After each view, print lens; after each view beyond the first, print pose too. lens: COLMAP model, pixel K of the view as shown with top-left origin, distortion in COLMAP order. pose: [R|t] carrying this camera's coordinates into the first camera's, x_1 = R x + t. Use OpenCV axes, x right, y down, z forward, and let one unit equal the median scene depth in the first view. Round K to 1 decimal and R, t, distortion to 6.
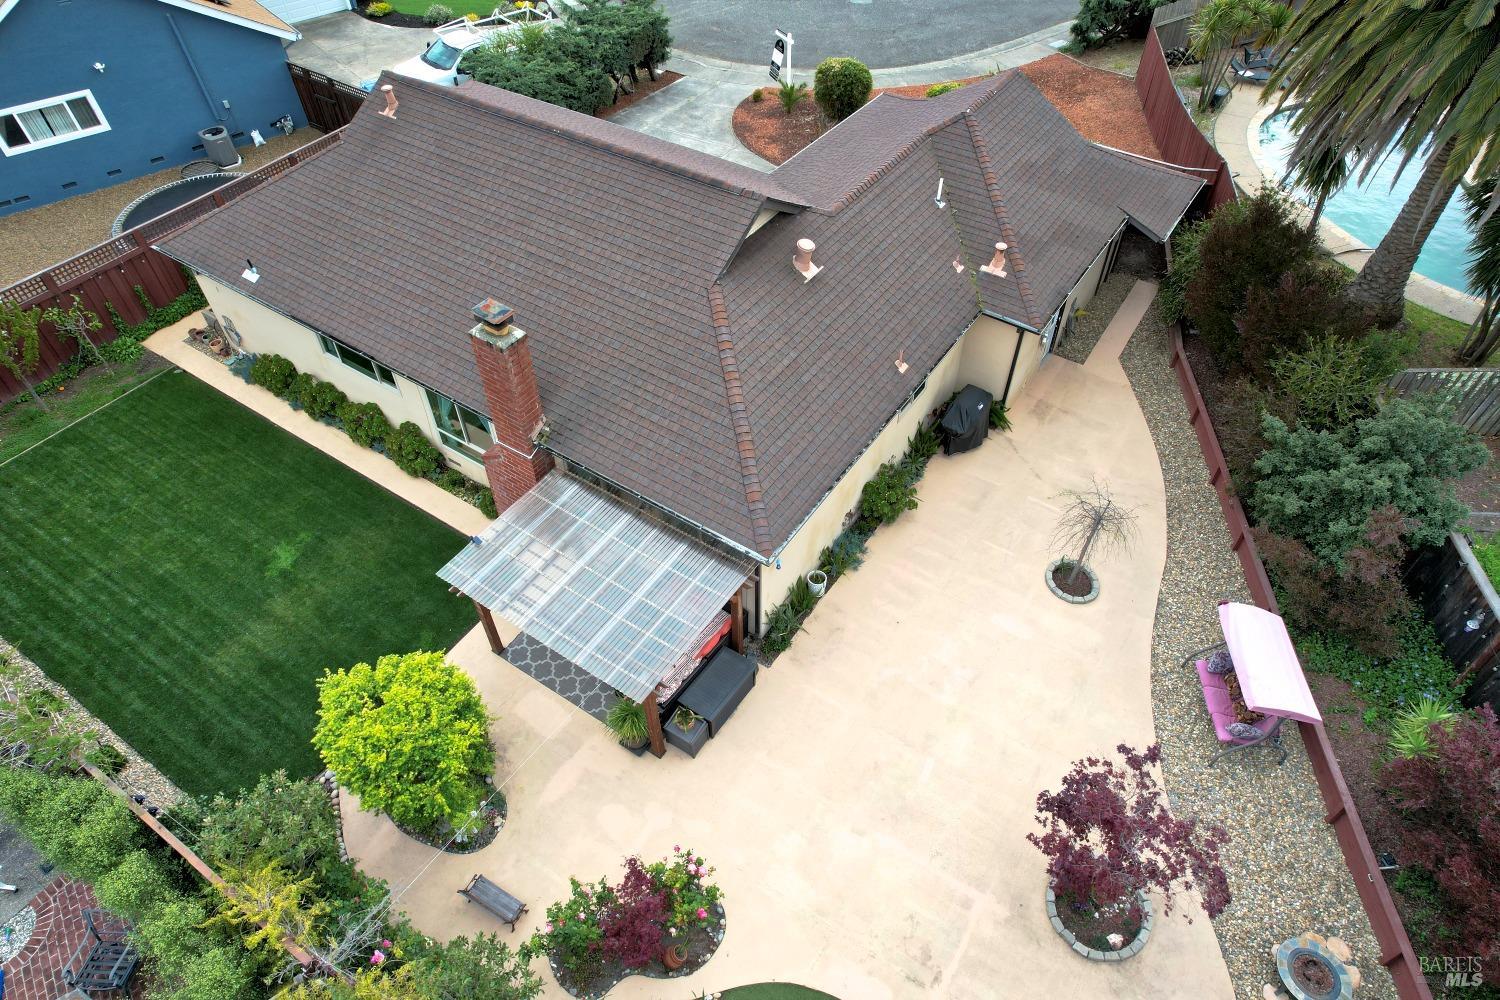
lens RADIAL K [[912.3, 0, 750.0], [0, 912.3, 500.0], [0, 0, 1]] dist [-0.012688, 0.077690]
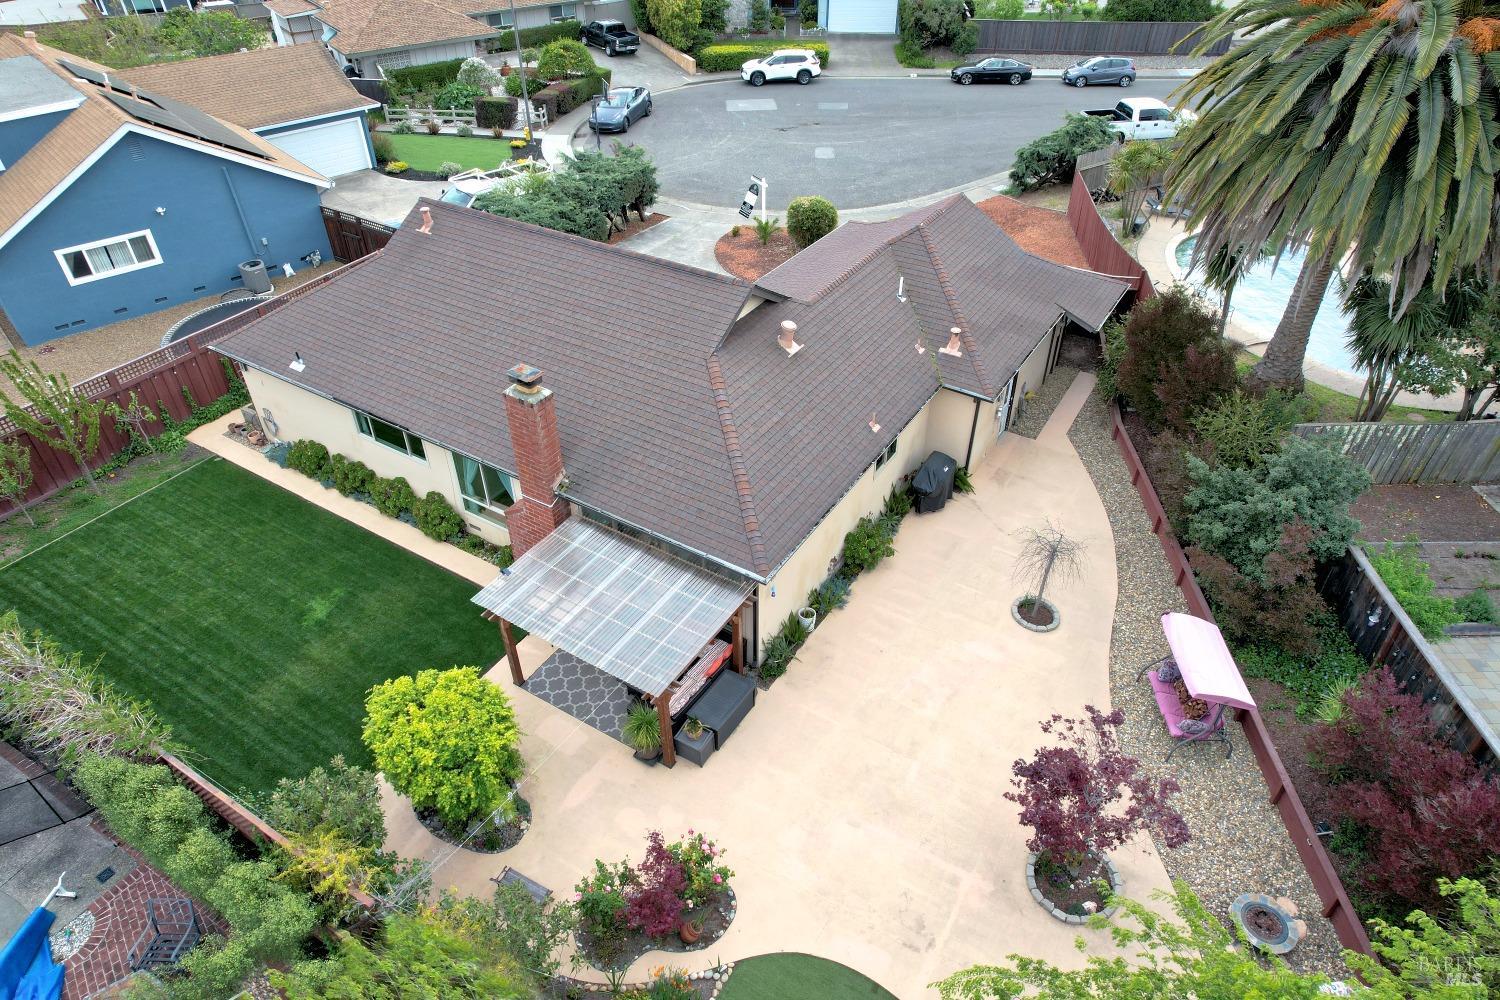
lens RADIAL K [[893.6, 0, 750.0], [0, 893.6, 500.0], [0, 0, 1]] dist [0.002557, 0.062431]
pose [[0.999516, -0.018282, 0.025172, -0.021432], [0.021739, 0.989233, -0.144727, 0.106943], [-0.022255, 0.145204, 0.989151, -0.098384]]
